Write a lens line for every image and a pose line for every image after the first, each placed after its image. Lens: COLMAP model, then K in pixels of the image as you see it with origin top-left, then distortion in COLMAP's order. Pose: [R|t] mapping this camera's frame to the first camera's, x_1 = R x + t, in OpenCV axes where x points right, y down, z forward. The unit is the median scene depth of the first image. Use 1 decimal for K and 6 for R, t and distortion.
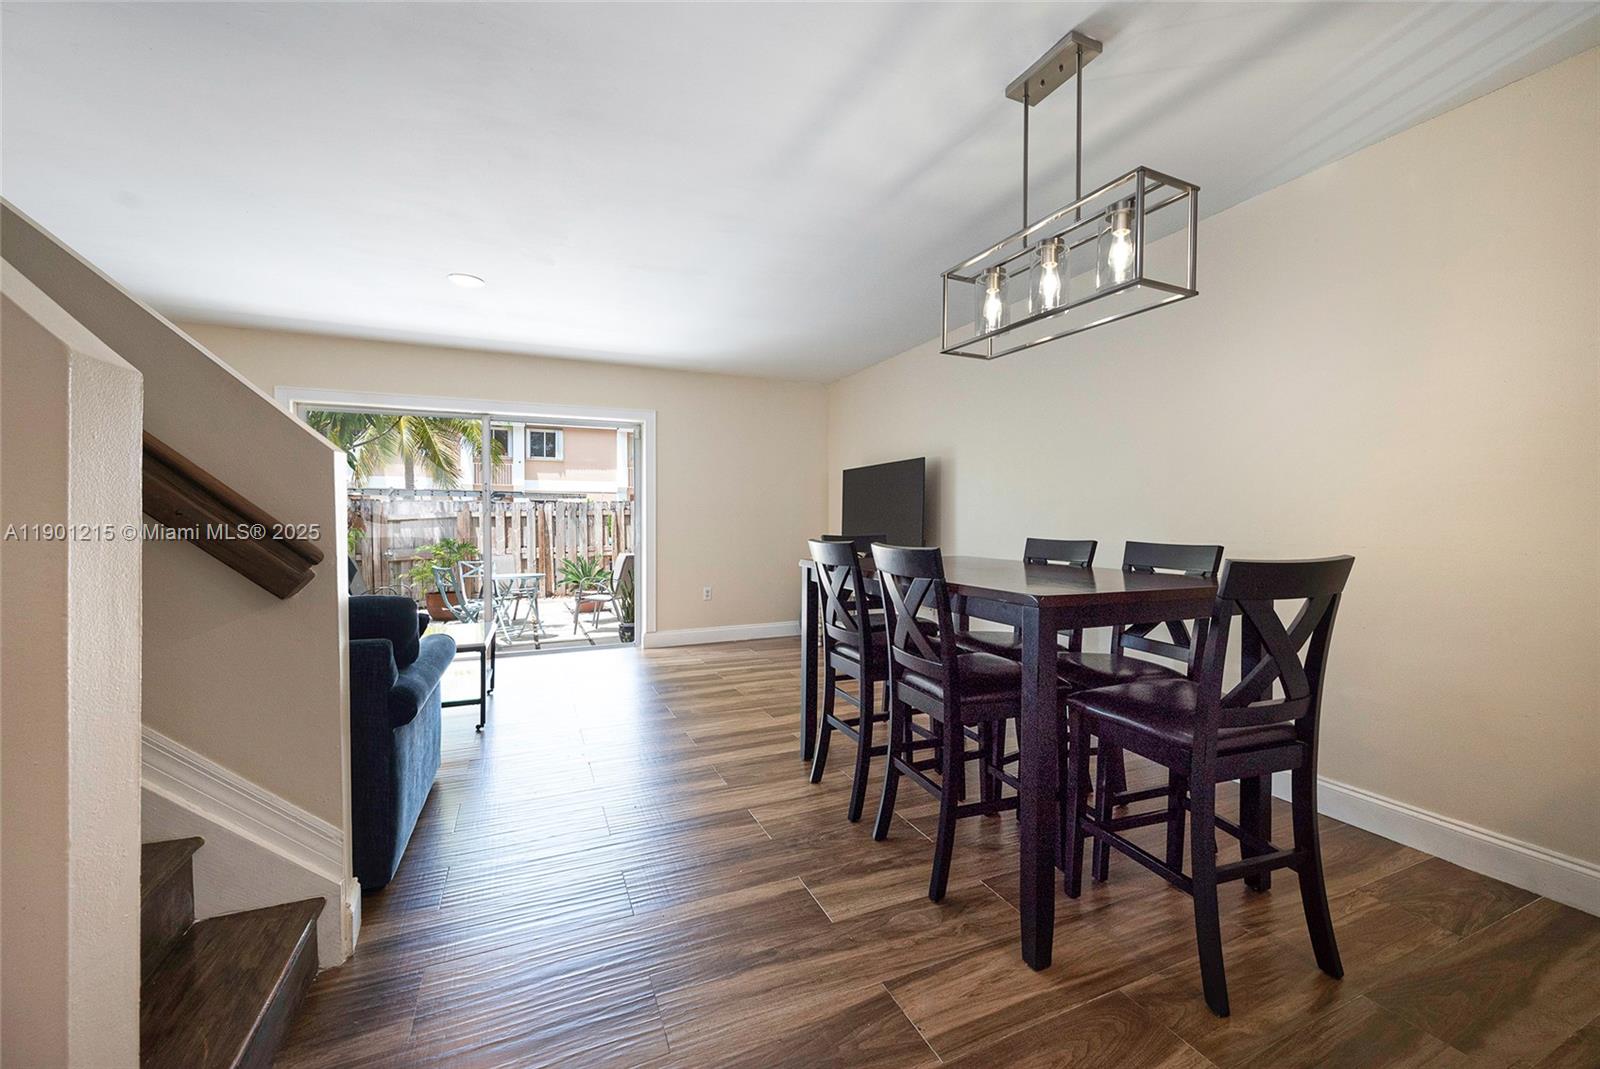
lens RADIAL K [[626.4, 0, 797.7], [0, 626.4, 538.6], [0, 0, 1]] dist [-0.000702, -0.000013]
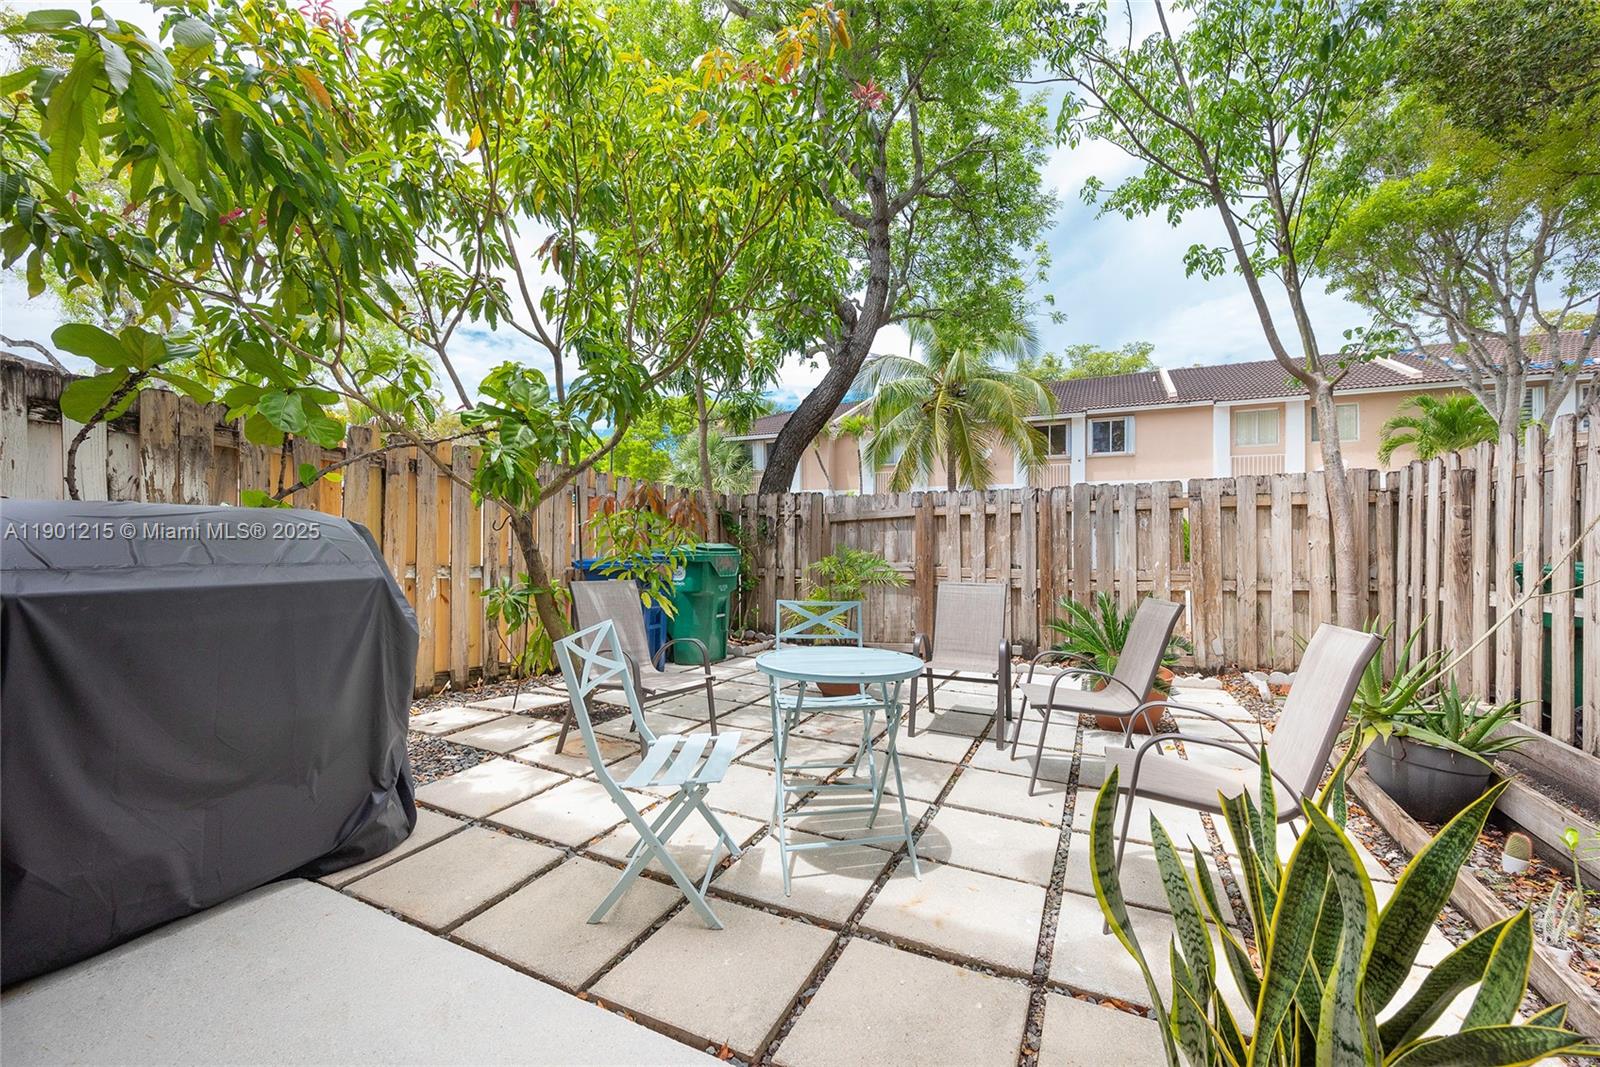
lens RADIAL K [[634.4, 0, 802.6], [0, 634.4, 532.6], [0, 0, 1]] dist [-0.002586, -0.000032]
pose [[0.653242, -0.000519, -0.757149, -0.128493], [-0.022424, 0.999548, -0.020033, -0.001795], [0.756817, 0.030065, 0.652935, 0.477517]]
